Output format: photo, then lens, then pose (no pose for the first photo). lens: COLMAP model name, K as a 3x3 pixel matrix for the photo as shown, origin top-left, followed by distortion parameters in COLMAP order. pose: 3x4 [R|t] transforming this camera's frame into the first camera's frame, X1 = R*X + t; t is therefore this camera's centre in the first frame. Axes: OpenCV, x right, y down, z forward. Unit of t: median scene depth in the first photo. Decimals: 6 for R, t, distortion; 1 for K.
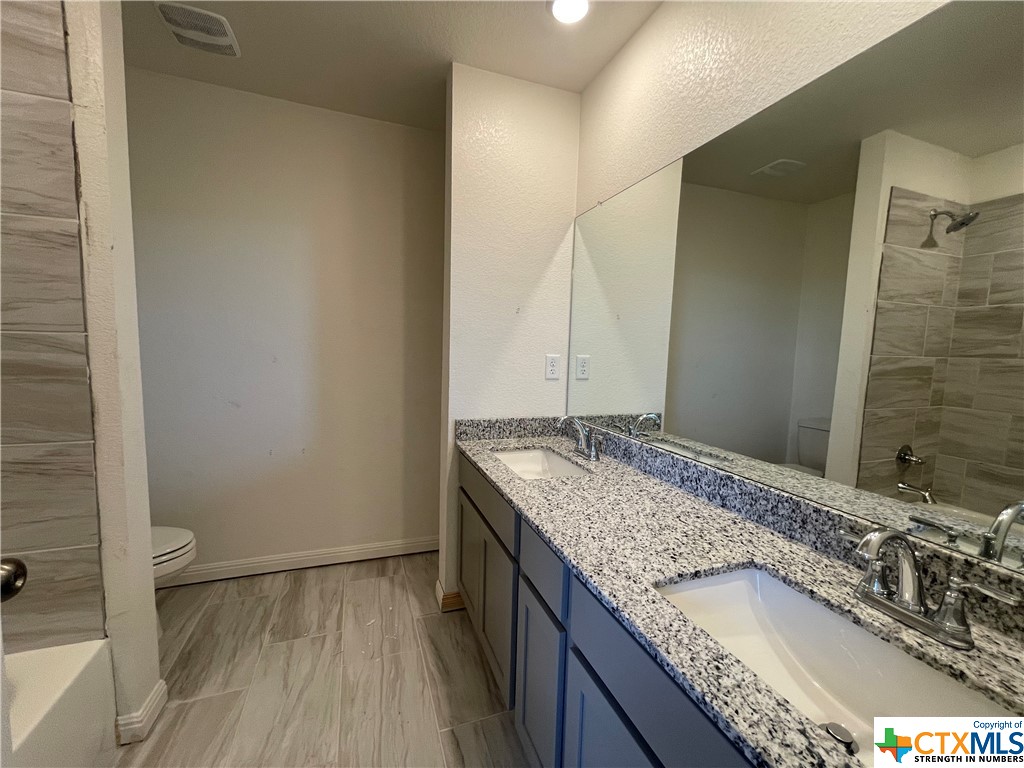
lens RADIAL K [[414.7, 0, 512.0], [0, 414.7, 384.0], [0, 0, 1]] dist [-0.002141, 0.000150]
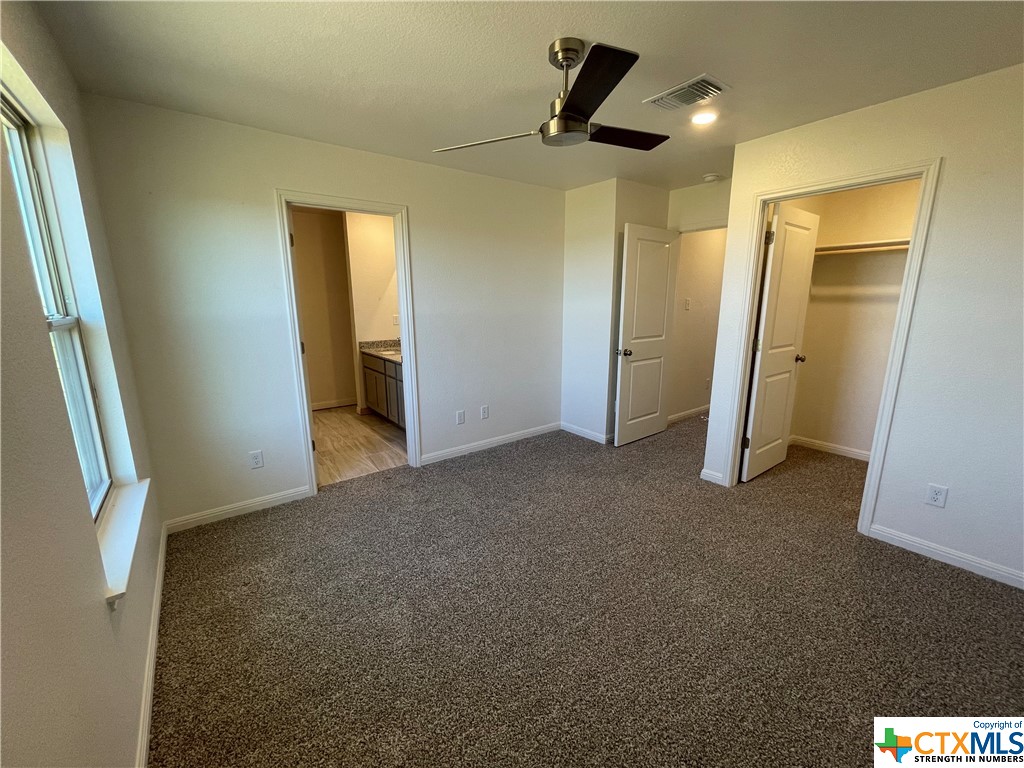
lens RADIAL K [[414.7, 0, 512.0], [0, 414.7, 384.0], [0, 0, 1]] dist [-0.002141, 0.000150]
pose [[0.955344, -0.090324, 0.281352, 0.026980], [0.057531, 0.990772, 0.122725, 0.084445], [-0.289840, -0.101058, 0.951725, -1.796150]]
